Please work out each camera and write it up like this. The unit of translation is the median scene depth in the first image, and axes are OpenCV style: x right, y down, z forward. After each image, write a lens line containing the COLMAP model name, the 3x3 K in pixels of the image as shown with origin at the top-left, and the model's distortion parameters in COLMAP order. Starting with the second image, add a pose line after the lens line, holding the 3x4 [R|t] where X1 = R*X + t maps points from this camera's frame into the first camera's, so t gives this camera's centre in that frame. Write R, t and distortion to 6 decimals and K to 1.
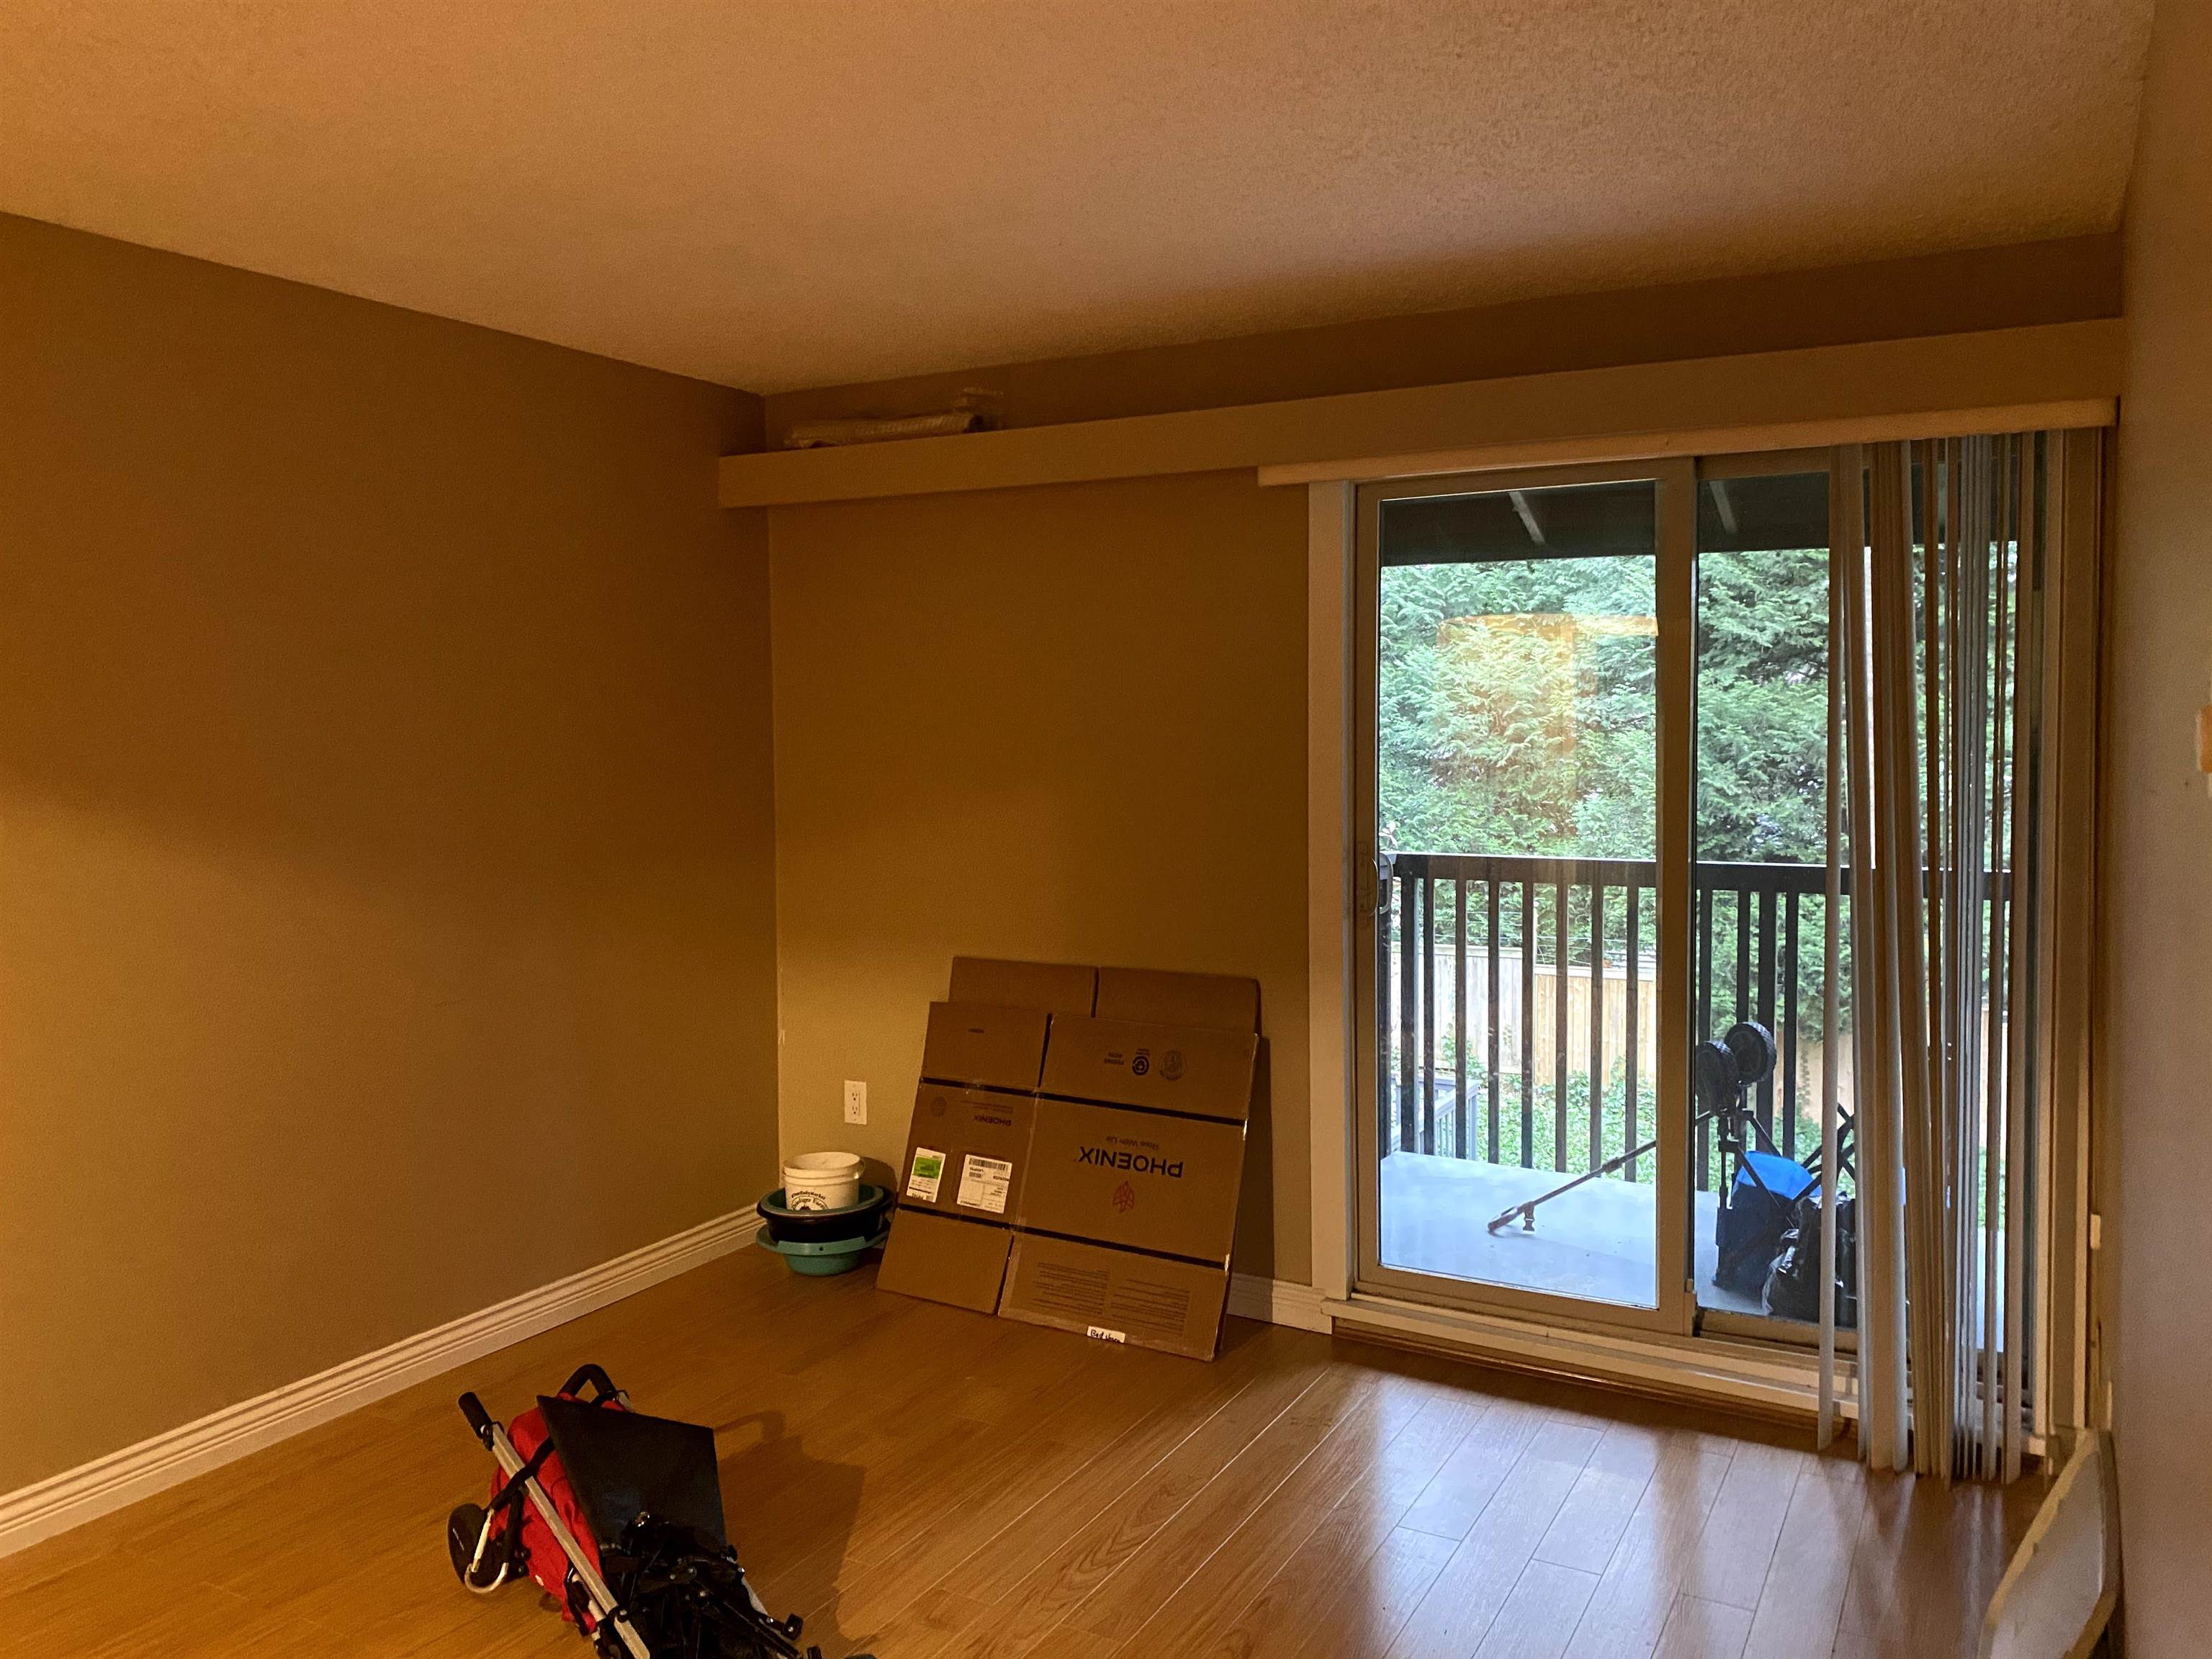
lens RADIAL K [[1691.1, 0, 1091.0], [0, 1691.1, 819.7], [0, 0, 1]] dist [0.052359, -0.067313]
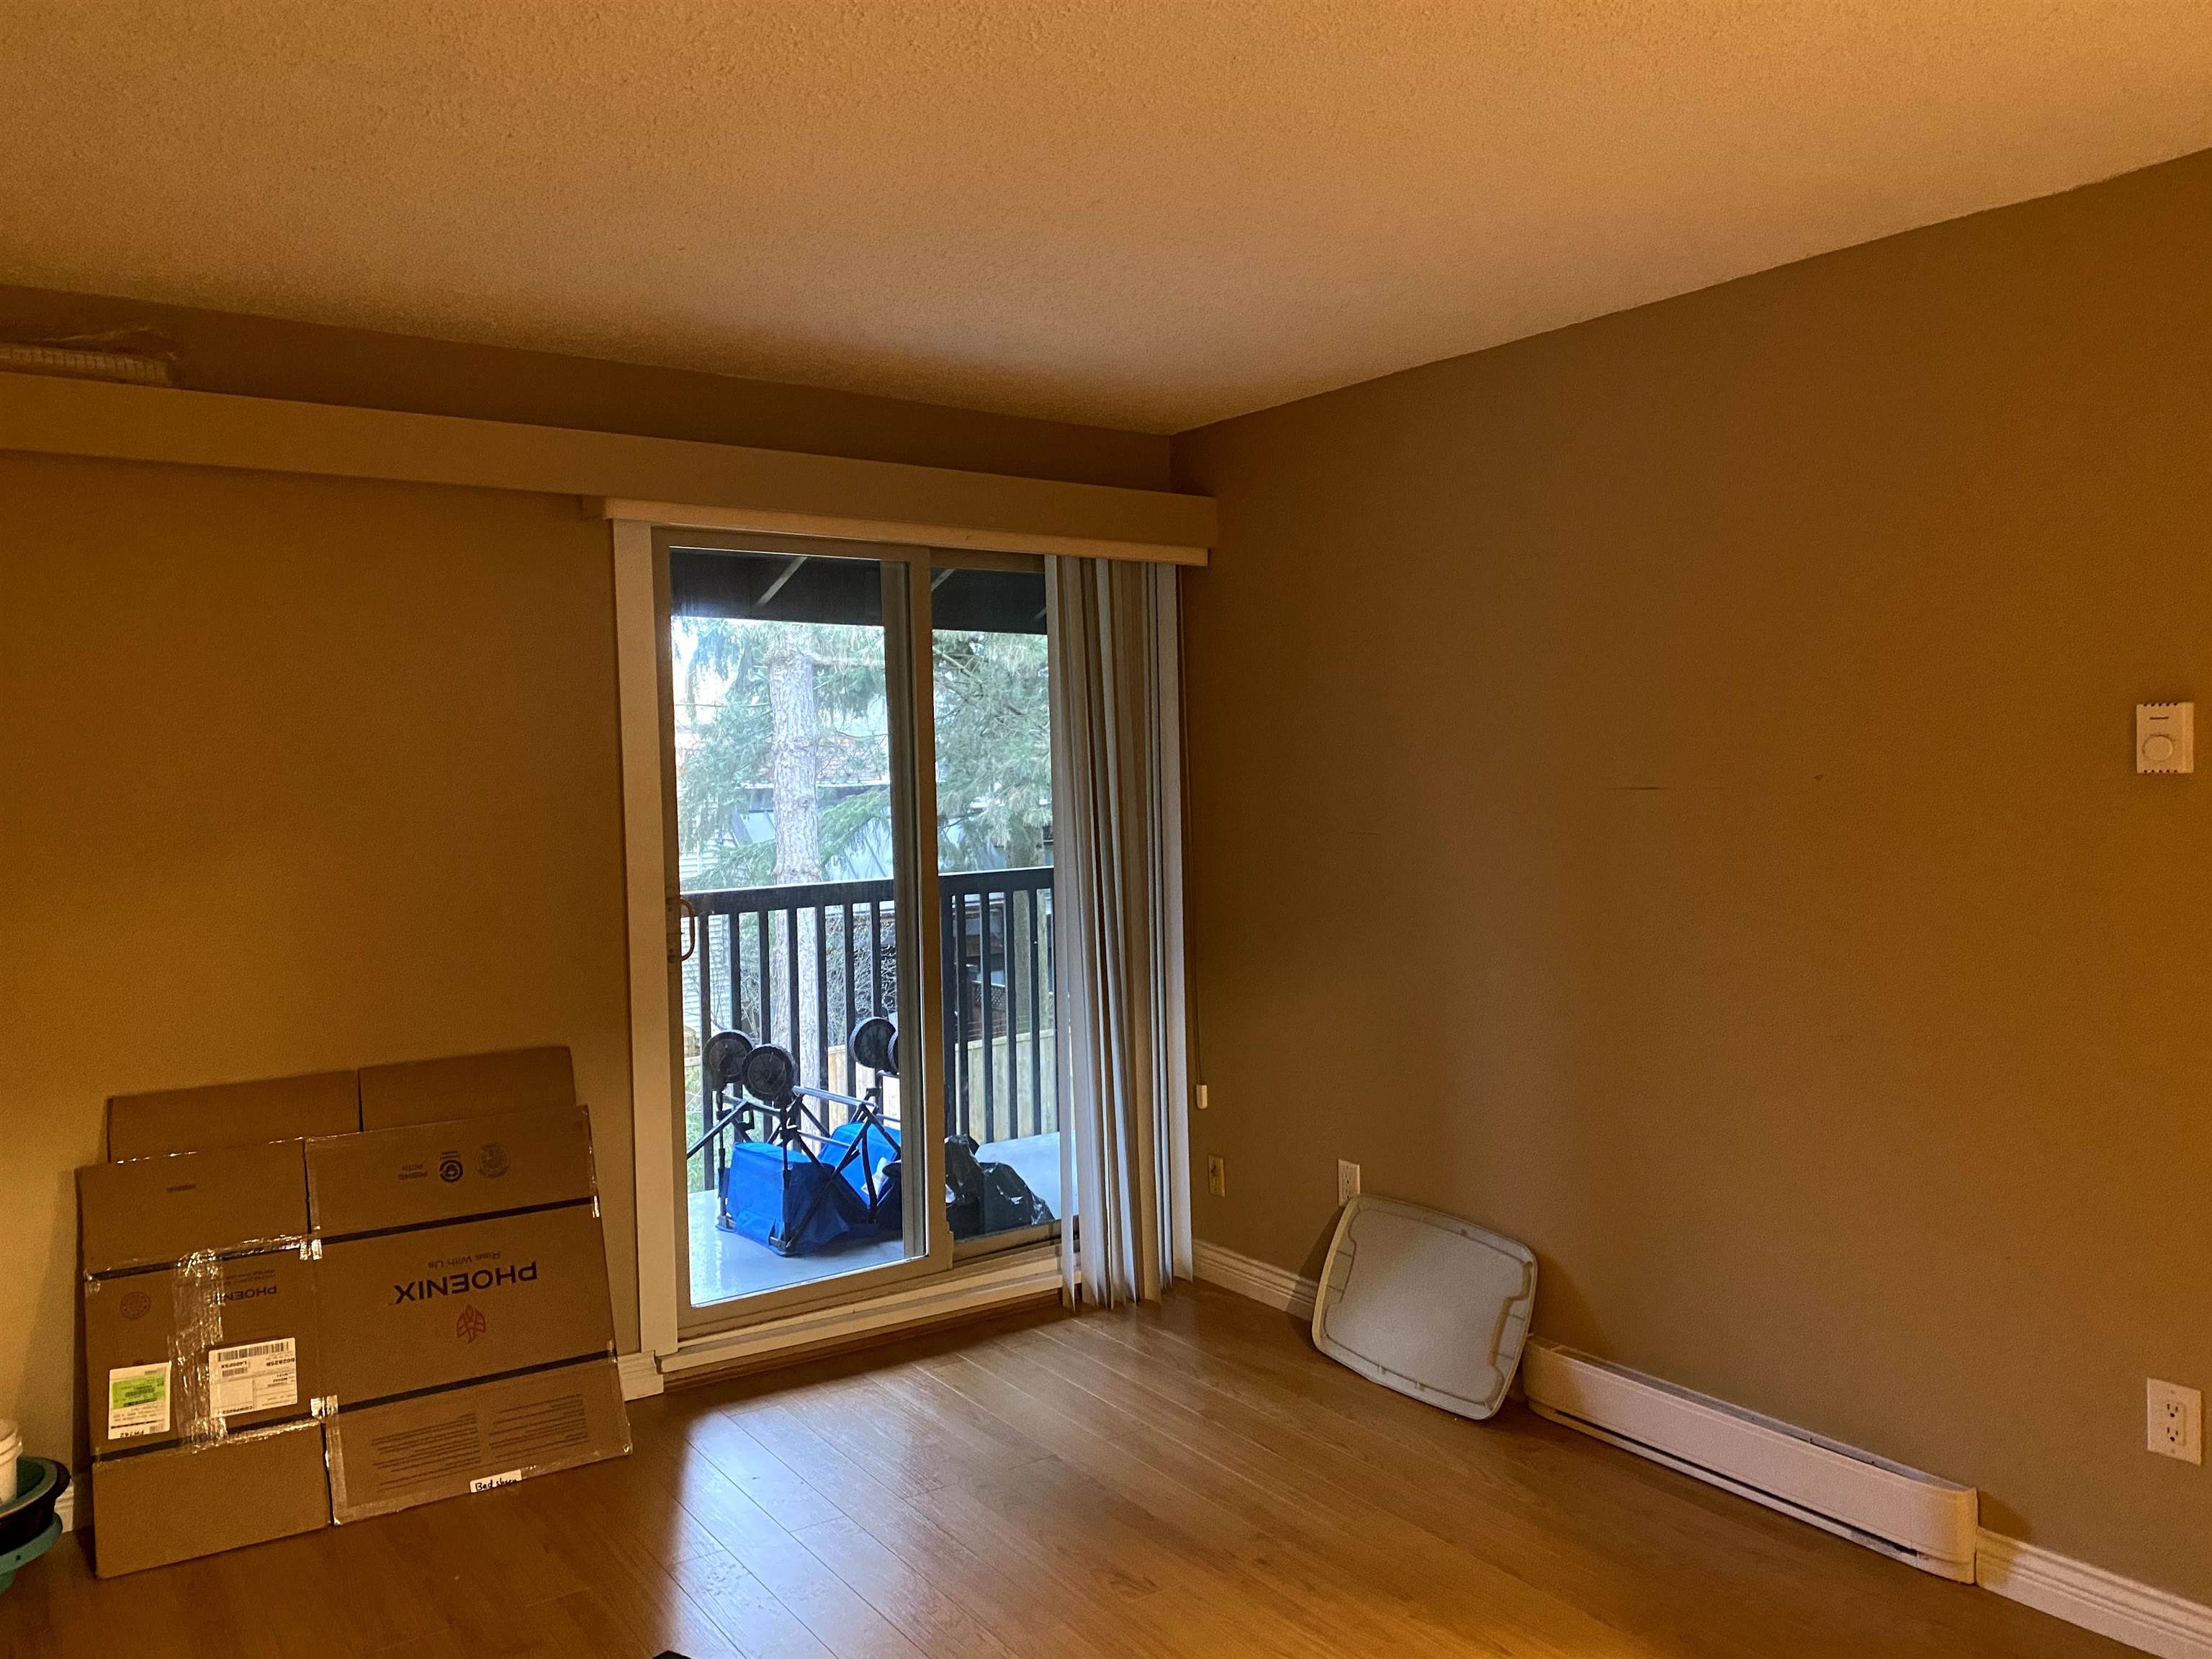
lens RADIAL K [[1691.1, 0, 1103.3], [0, 1691.1, 852.4], [0, 0, 1]] dist [0.052359, -0.067313]
pose [[0.435265, -0.057732, 0.898450, -0.648575], [0.060822, 0.997548, 0.034634, -0.028211], [-0.898246, 0.039571, 0.437709, 0.348559]]
